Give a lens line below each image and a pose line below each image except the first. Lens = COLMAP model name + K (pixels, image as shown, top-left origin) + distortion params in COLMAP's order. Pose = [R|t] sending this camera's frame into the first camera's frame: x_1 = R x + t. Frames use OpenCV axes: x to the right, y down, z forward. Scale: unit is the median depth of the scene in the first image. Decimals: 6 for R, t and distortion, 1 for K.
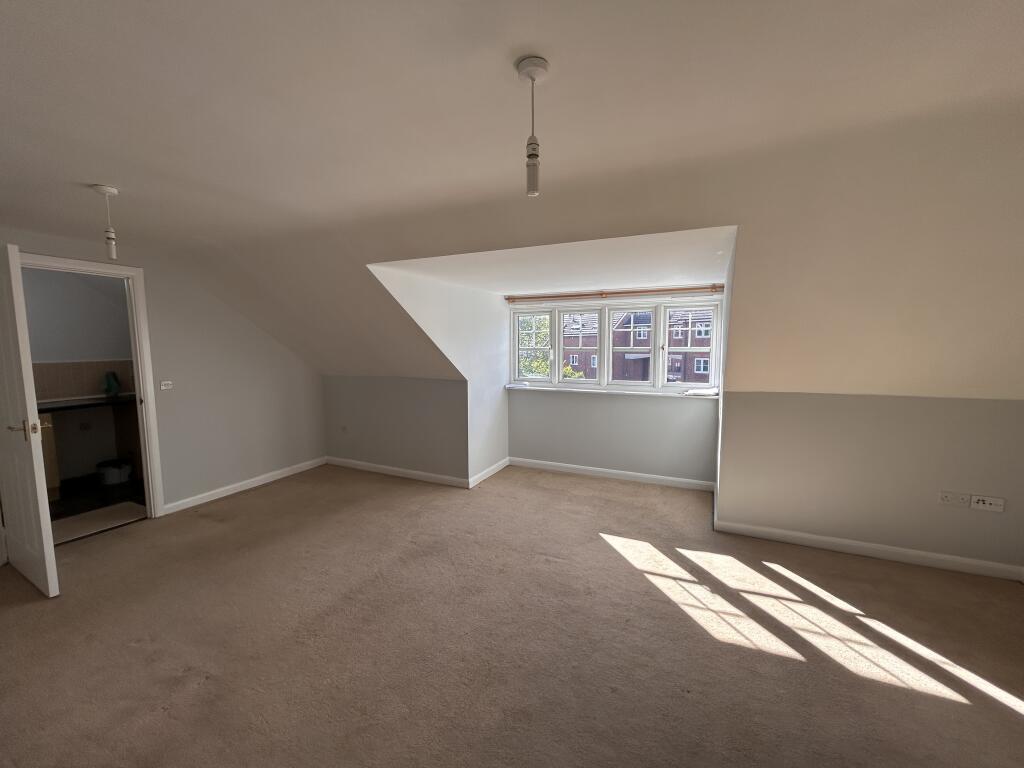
lens RADIAL K [[413.4, 0, 509.0], [0, 413.4, 384.0], [0, 0, 1]] dist [-0.001387, 0.000316]
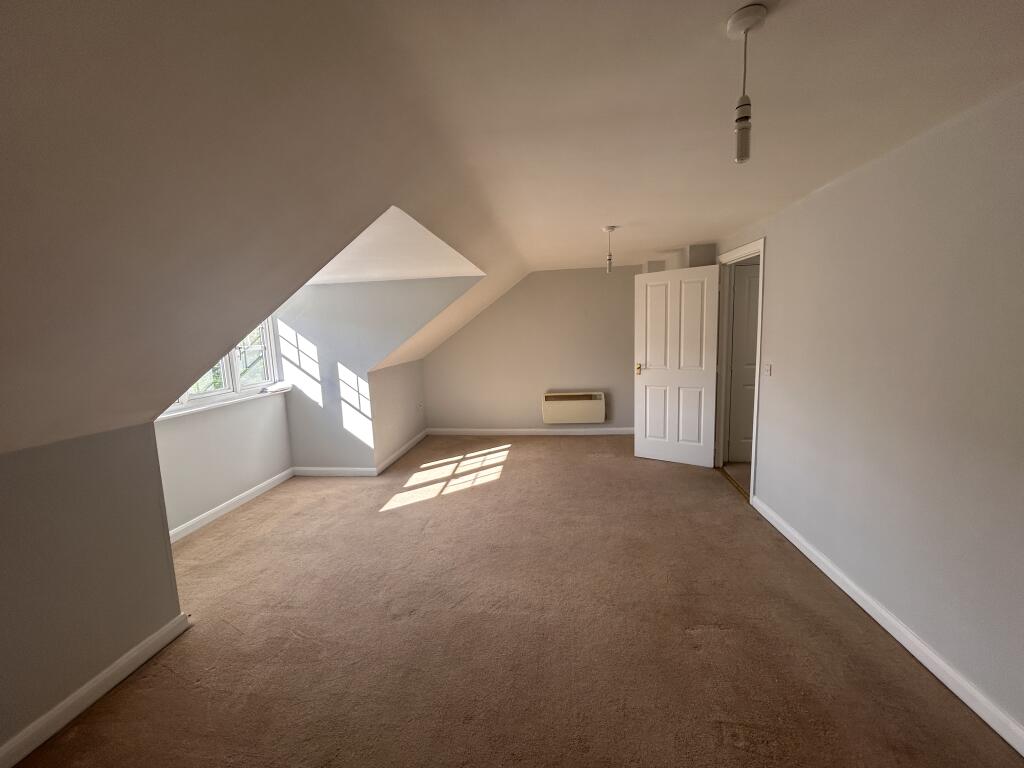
lens RADIAL K [[413.4, 0, 509.0], [0, 413.4, 384.0], [0, 0, 1]] dist [-0.001387, 0.000316]
pose [[-0.306086, -0.111433, 0.945460, -0.992562], [0.137459, 0.977546, 0.159716, -0.105162], [-0.942028, 0.178849, -0.283896, 1.052363]]
